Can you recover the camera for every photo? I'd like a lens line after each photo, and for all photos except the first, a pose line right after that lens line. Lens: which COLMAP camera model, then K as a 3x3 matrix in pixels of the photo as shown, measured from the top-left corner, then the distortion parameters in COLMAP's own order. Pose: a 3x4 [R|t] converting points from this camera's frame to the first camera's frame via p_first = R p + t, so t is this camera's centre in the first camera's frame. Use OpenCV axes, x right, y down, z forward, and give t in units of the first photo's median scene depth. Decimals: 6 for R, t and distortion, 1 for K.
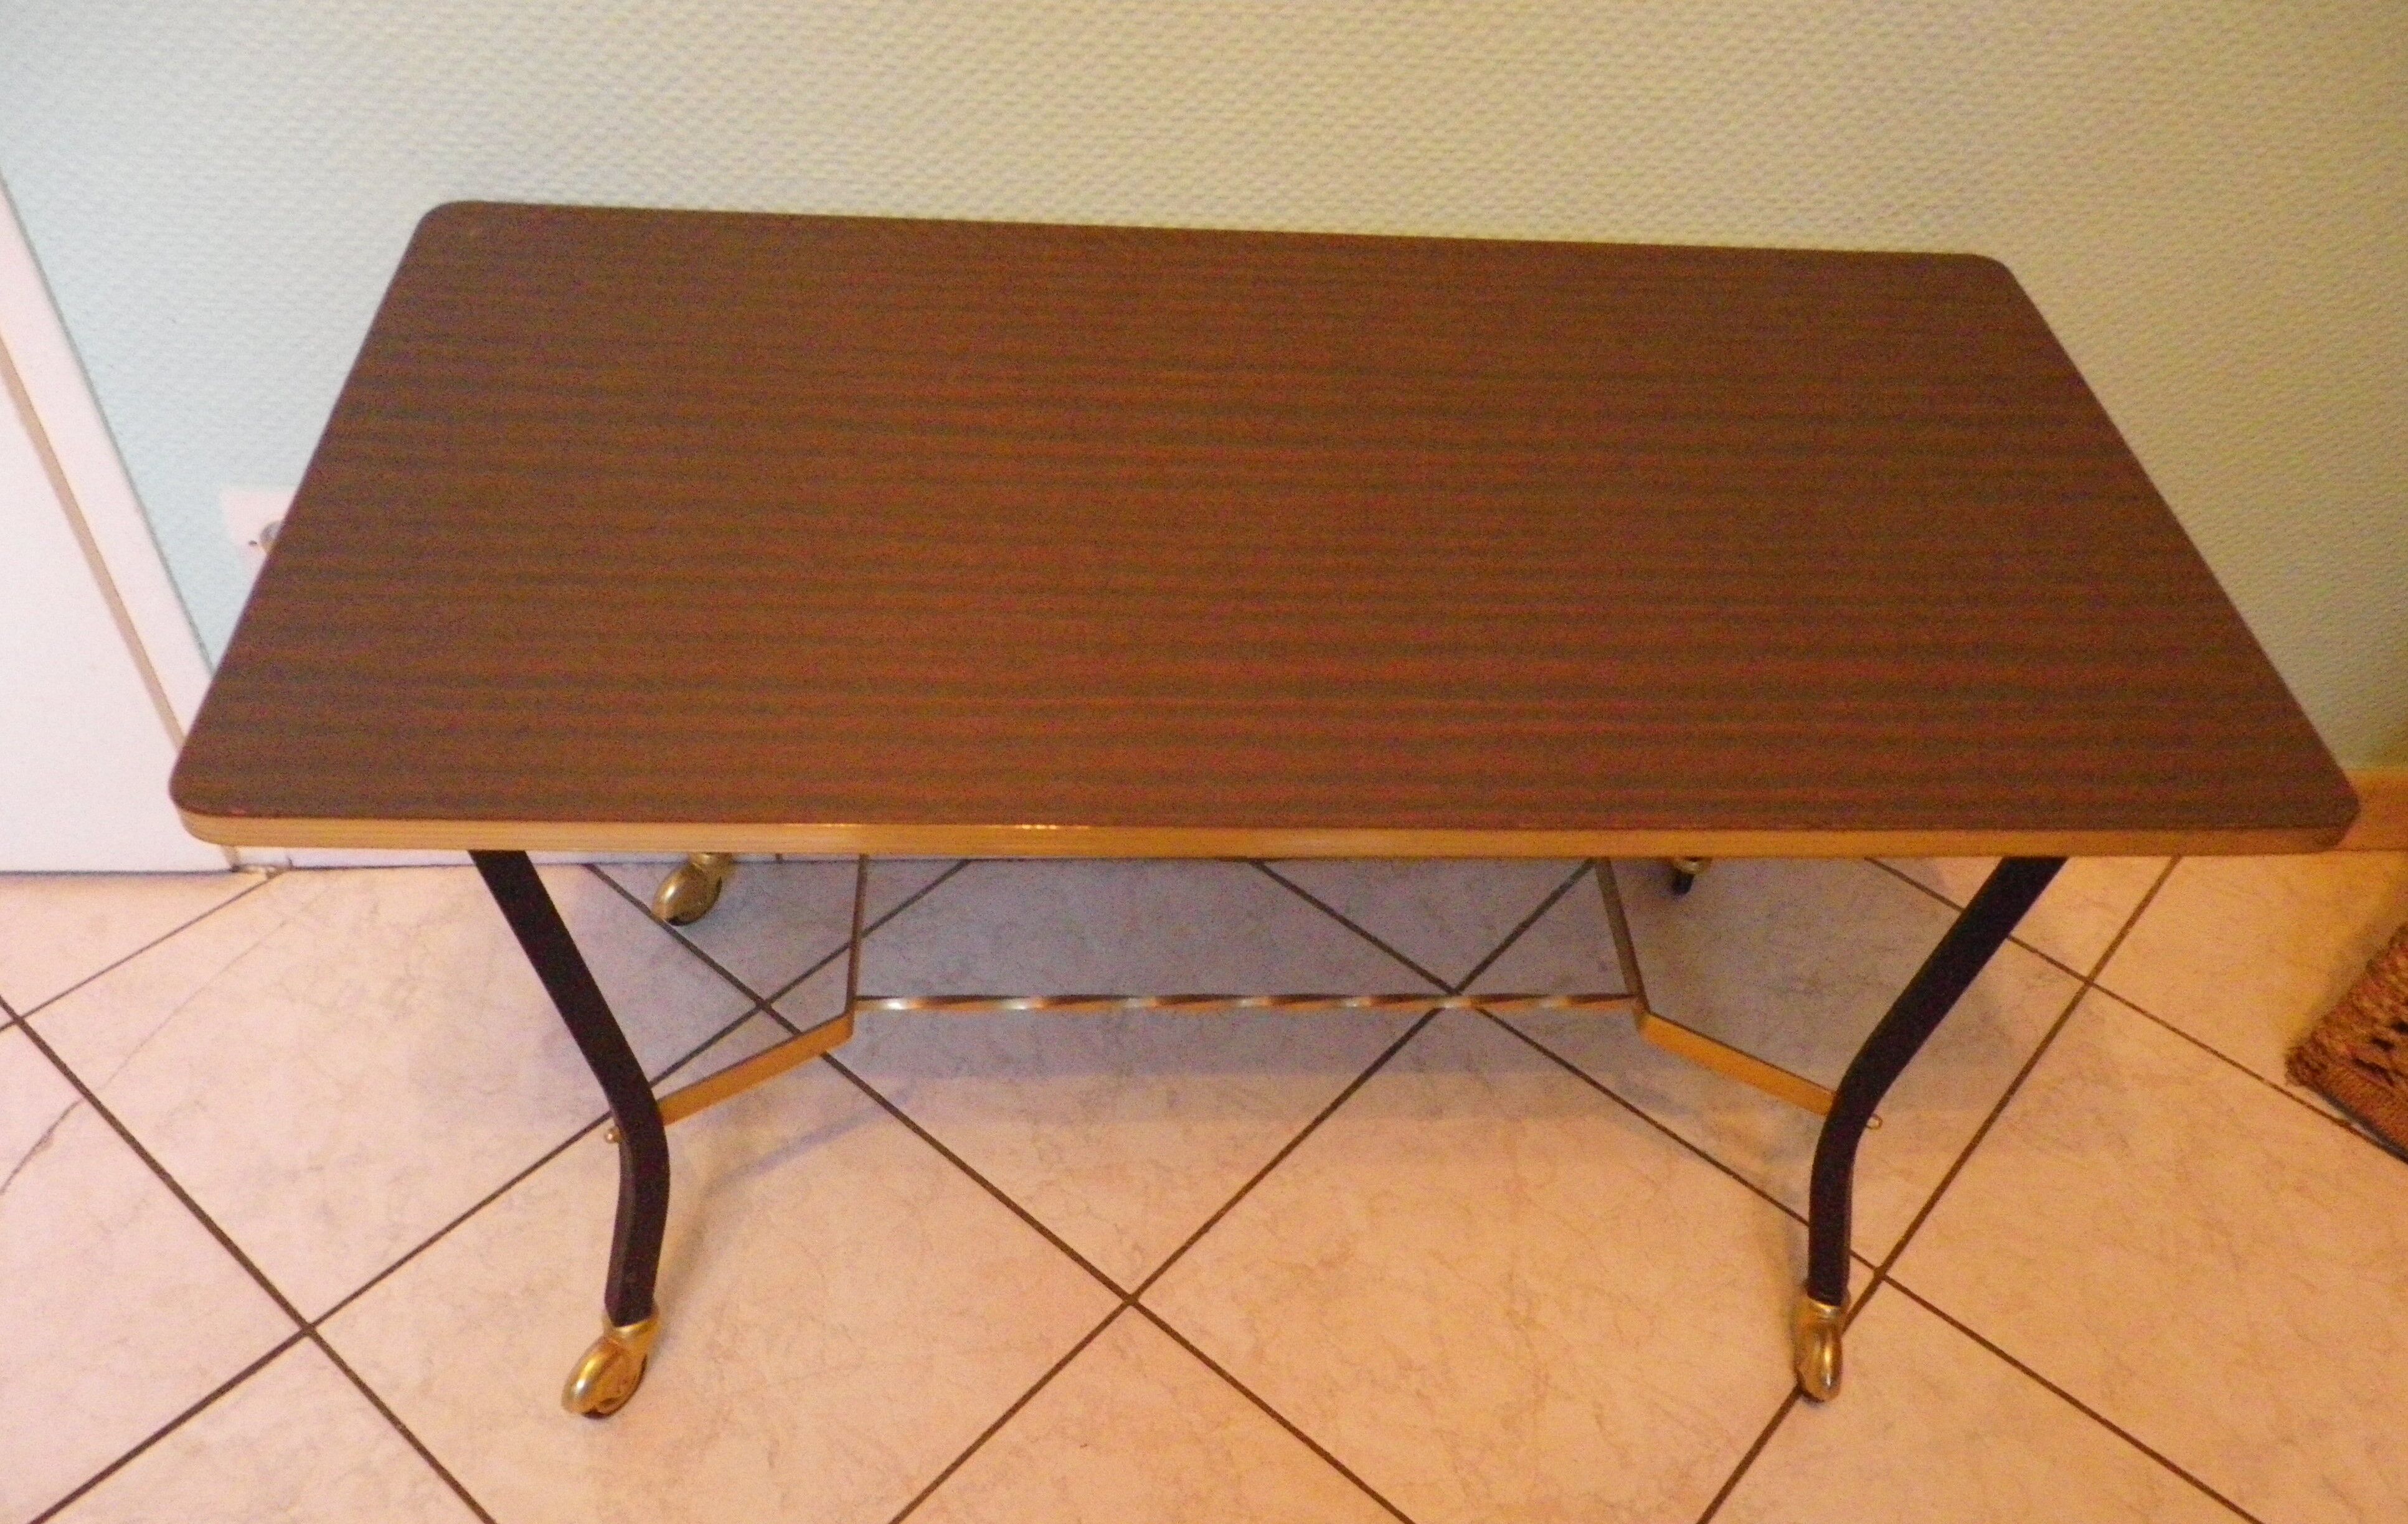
lens RADIAL K [[1871.3, 0, 1251.4], [0, 1871.3, 916.4], [0, 0, 1]] dist [-0.009285, 0.002050]
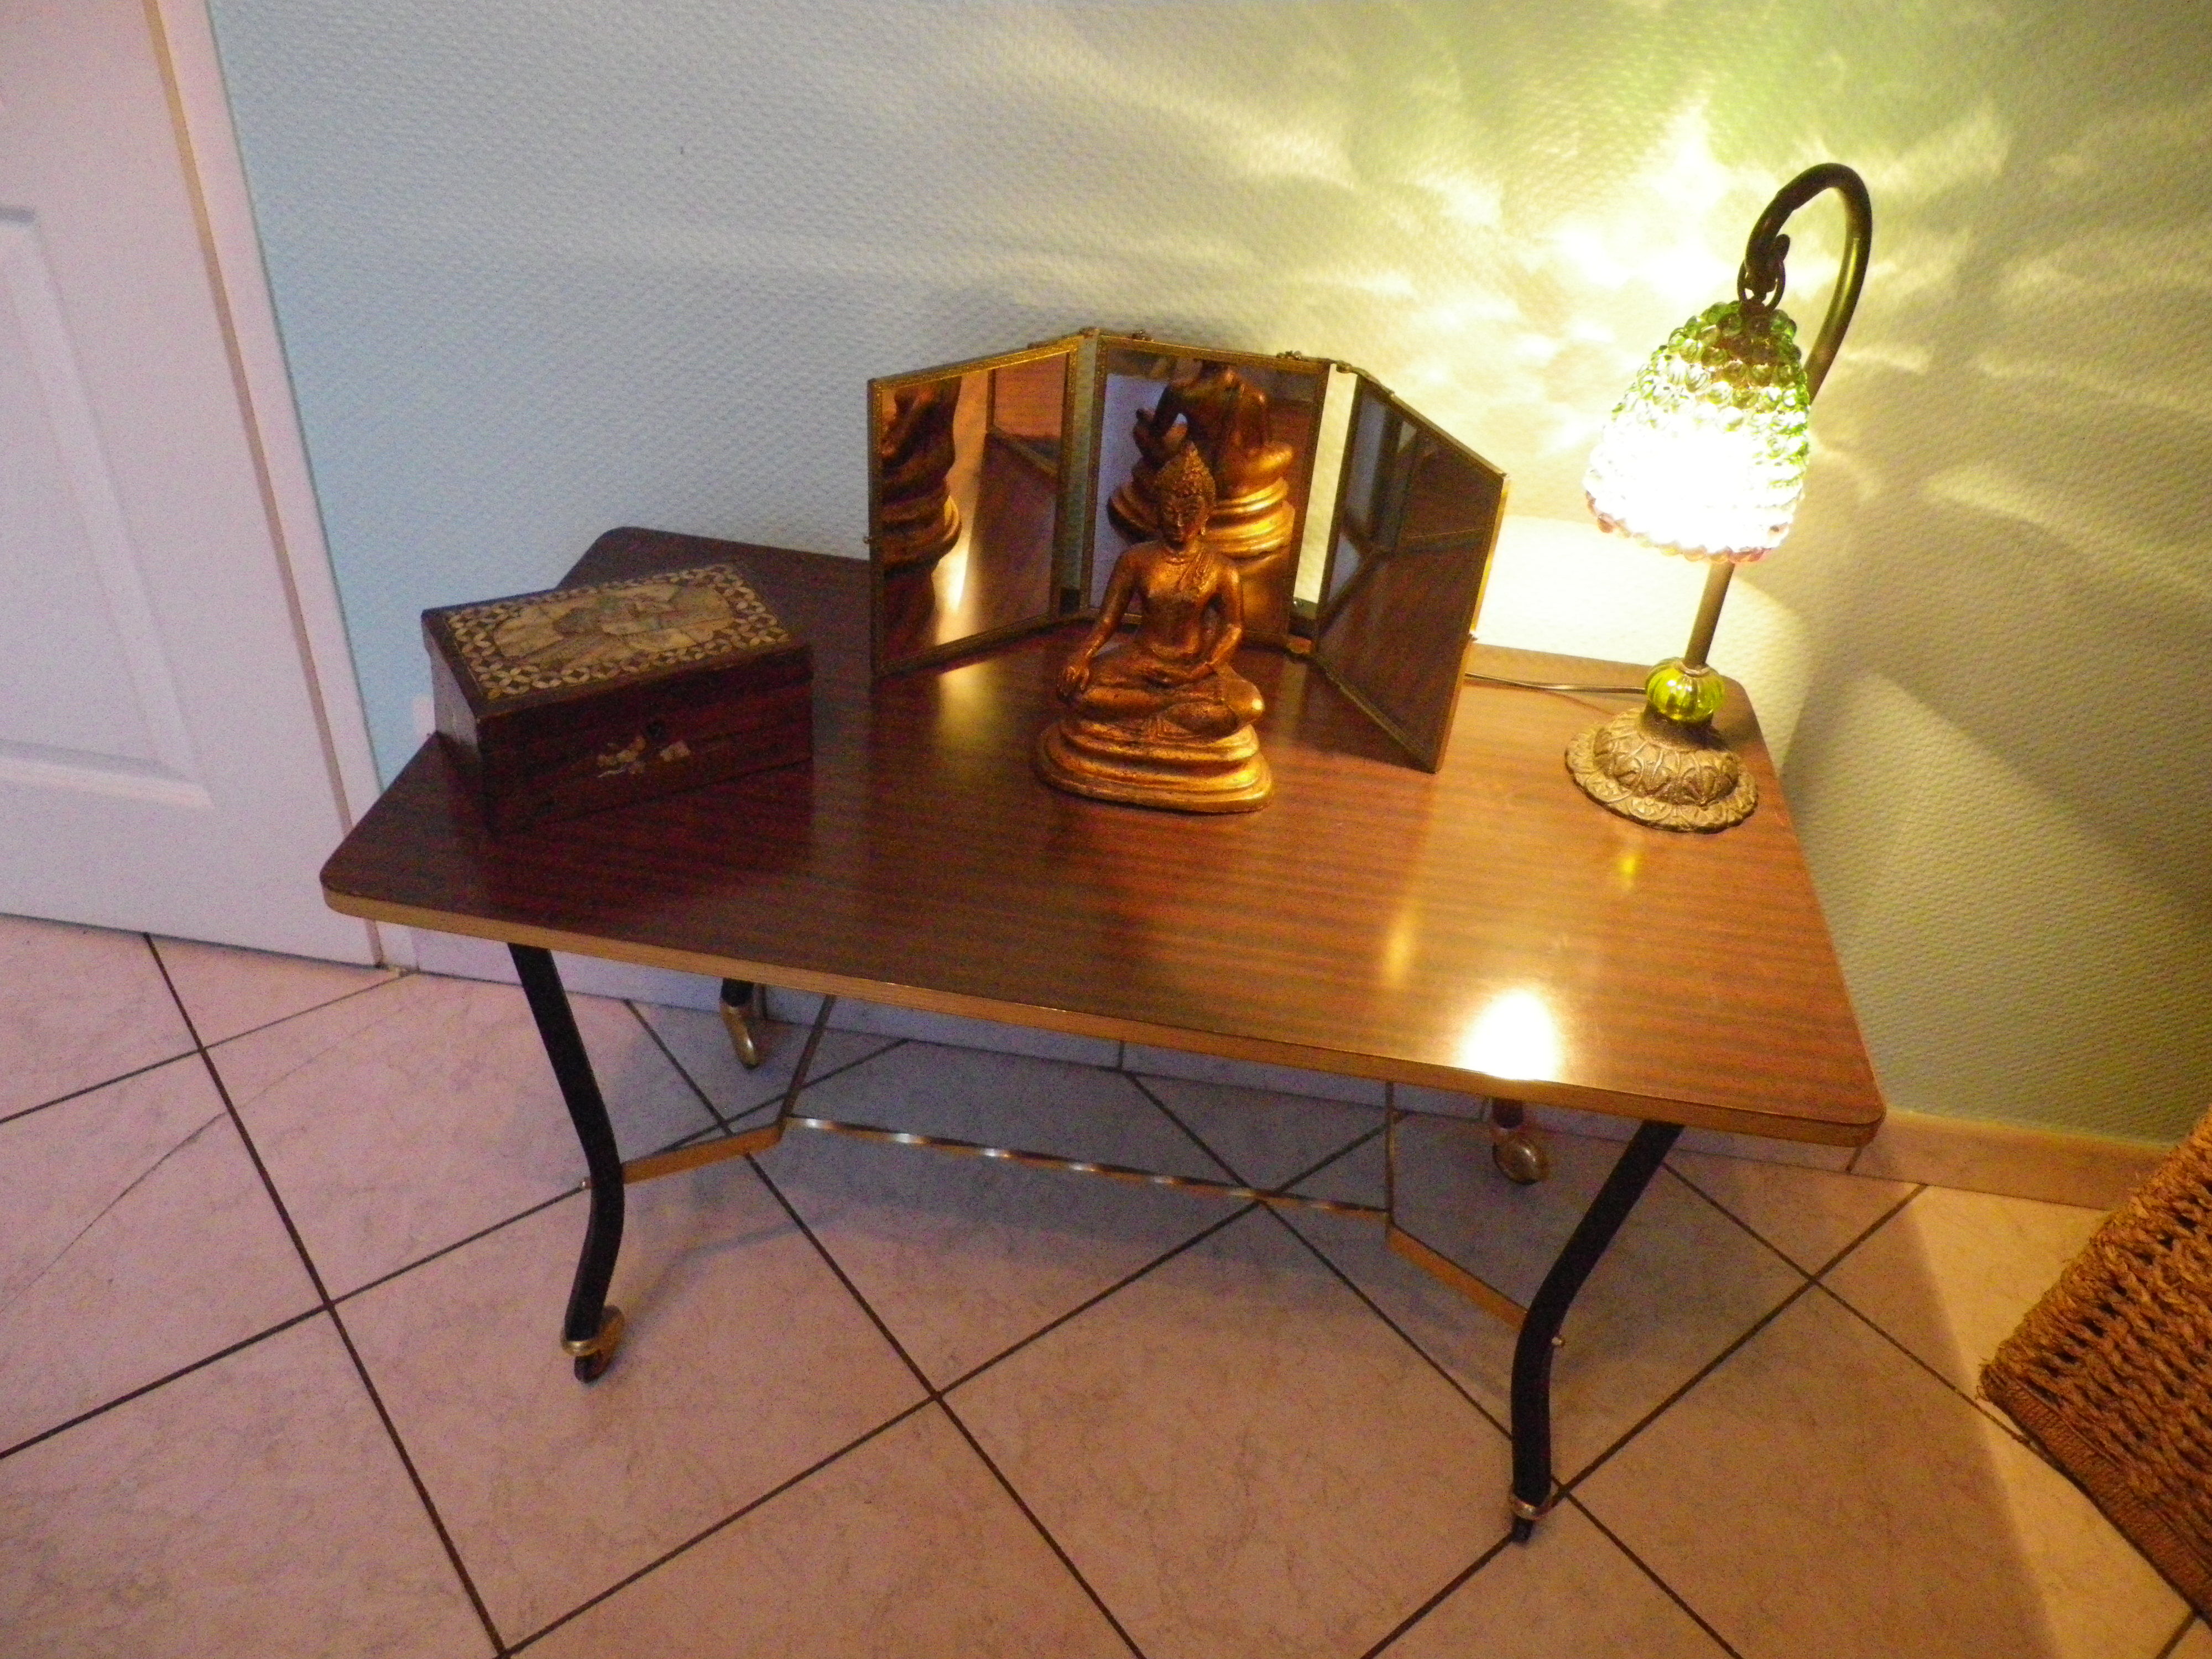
lens RADIAL K [[1656.2, 0, 1113.4], [0, 1656.2, 826.0], [0, 0, 1]] dist [-0.010087, 0.005151]
pose [[0.980393, 0.122547, -0.154310, 0.178865], [-0.151381, 0.969714, -0.191672, 0.029775], [0.126147, 0.211274, 0.969252, -0.141105]]
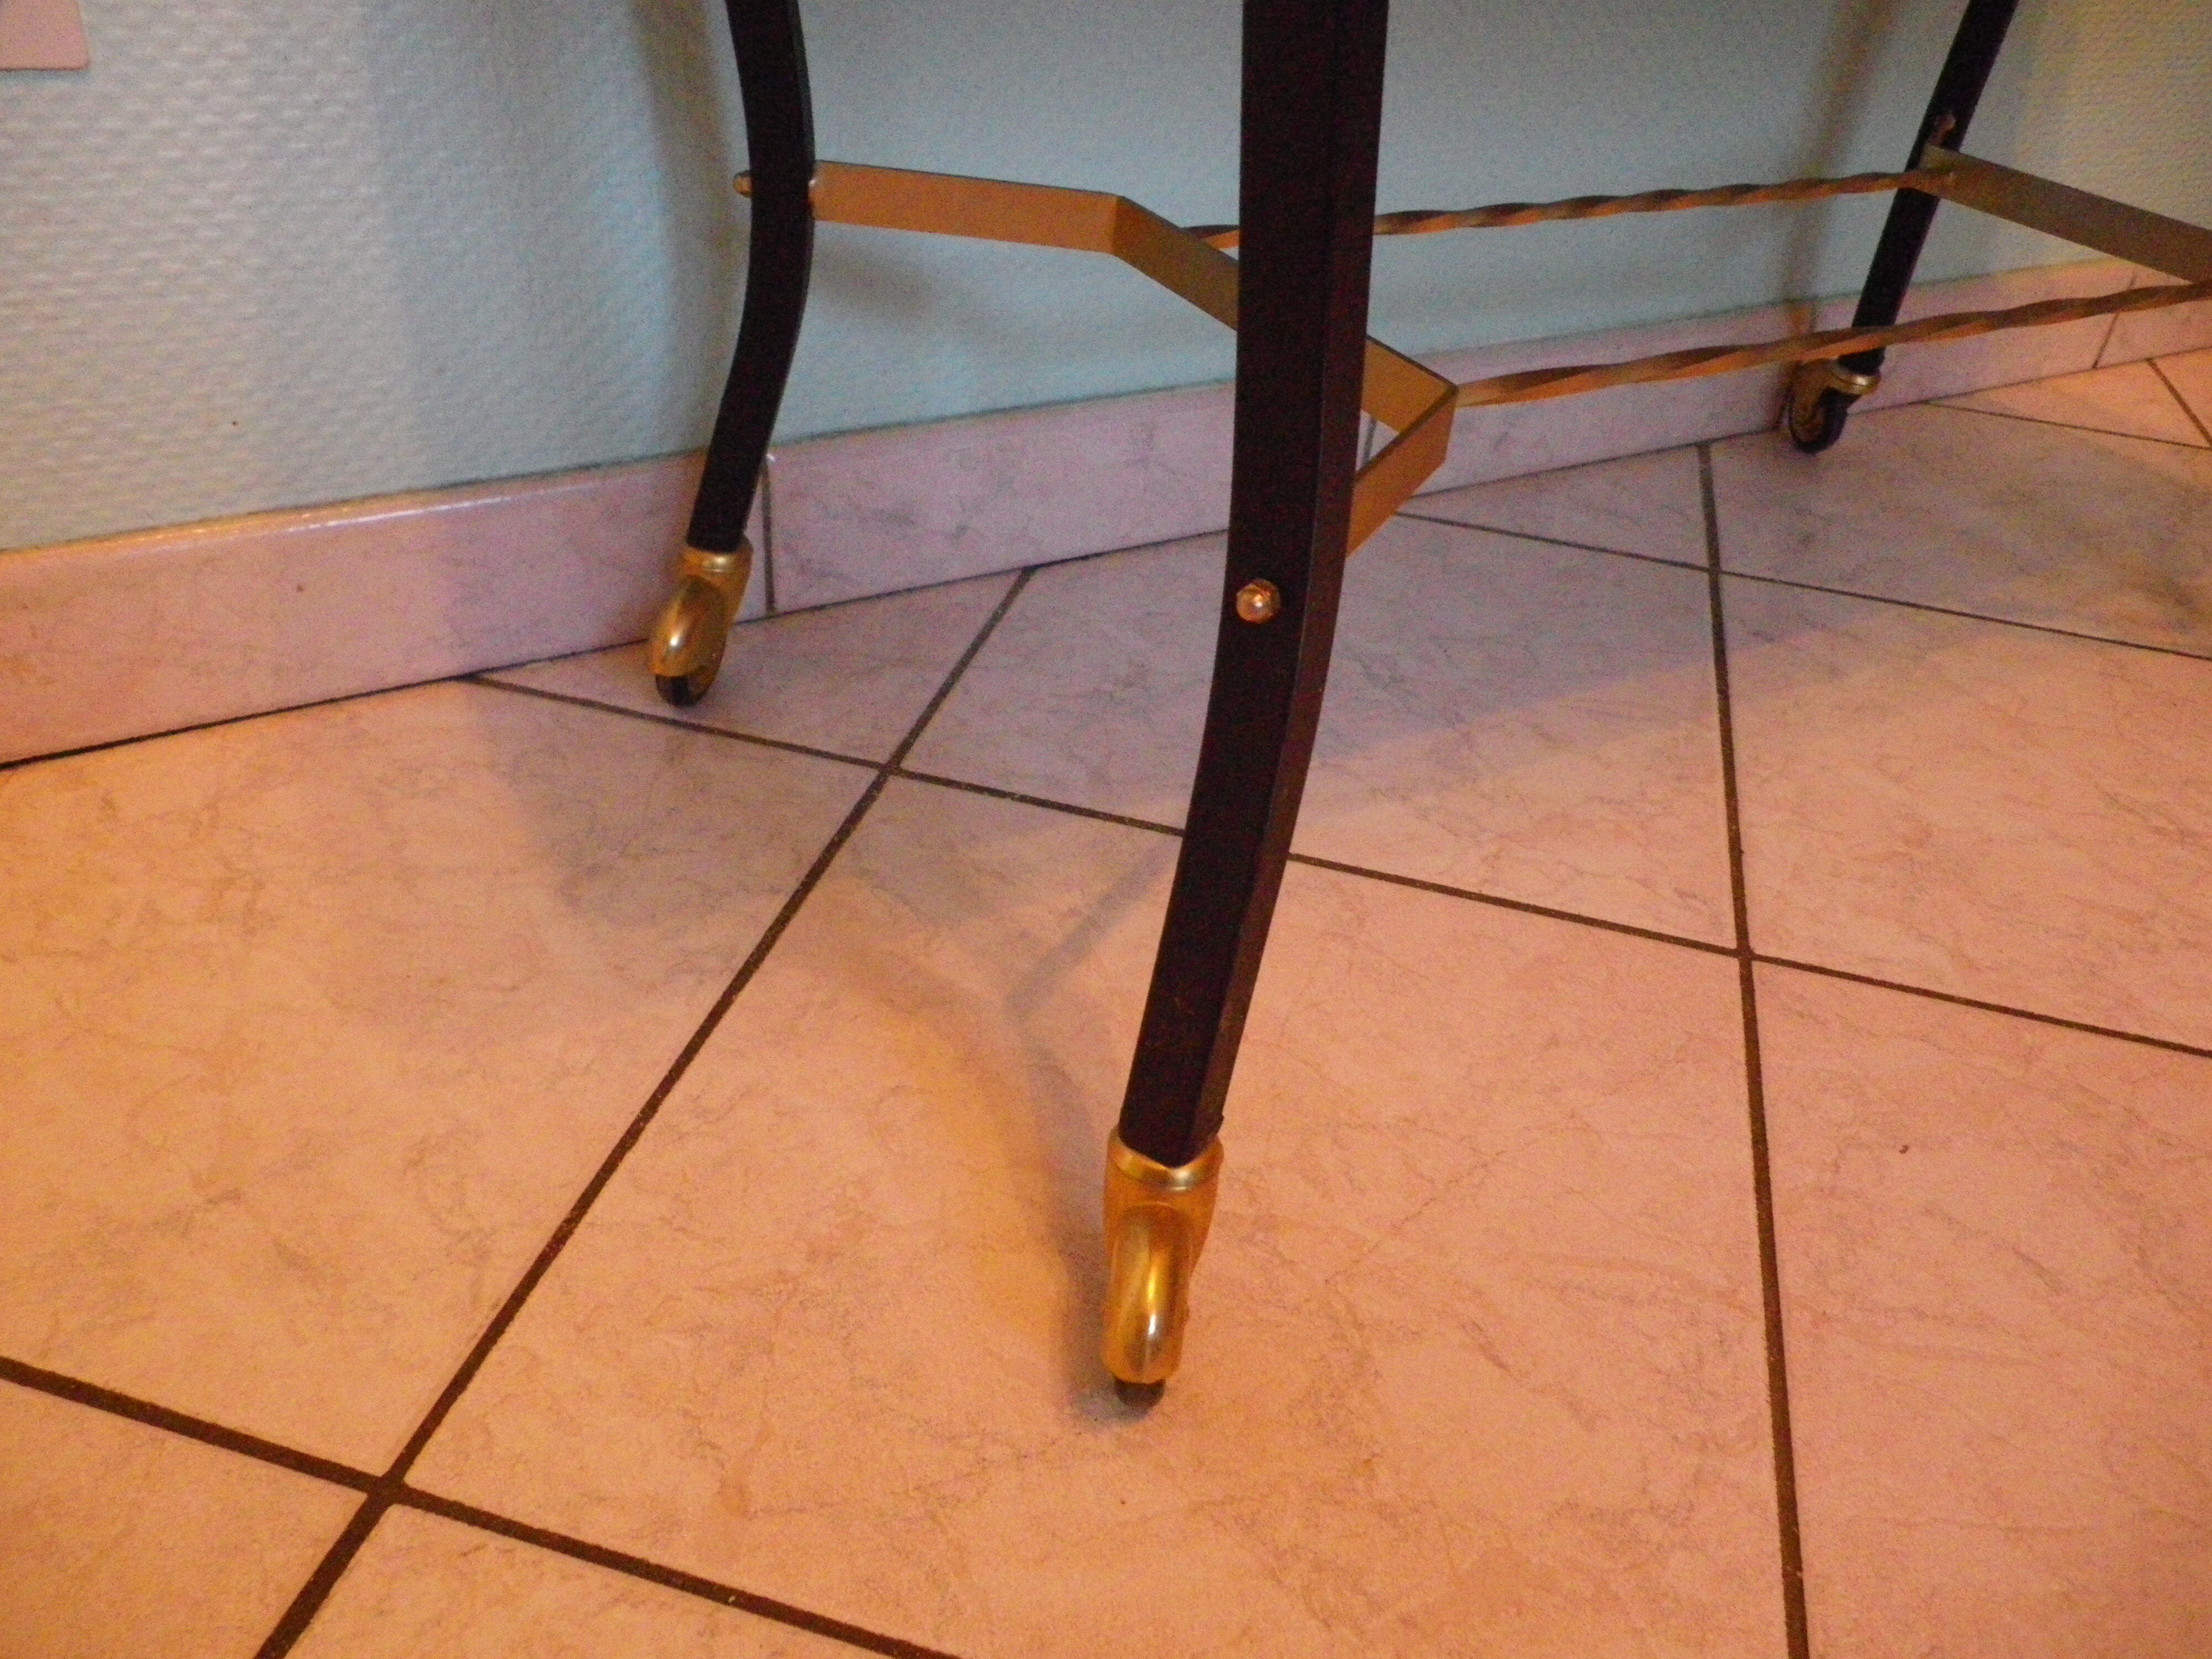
lens RADIAL K [[1656.2, 0, 1102.2], [0, 1656.2, 821.0], [0, 0, 1]] dist [-0.010087, 0.005151]
pose [[0.907266, -0.249879, 0.338275, -0.433972], [0.305610, 0.944293, -0.122121, 0.168741], [-0.288915, 0.214177, 0.933090, 0.558451]]
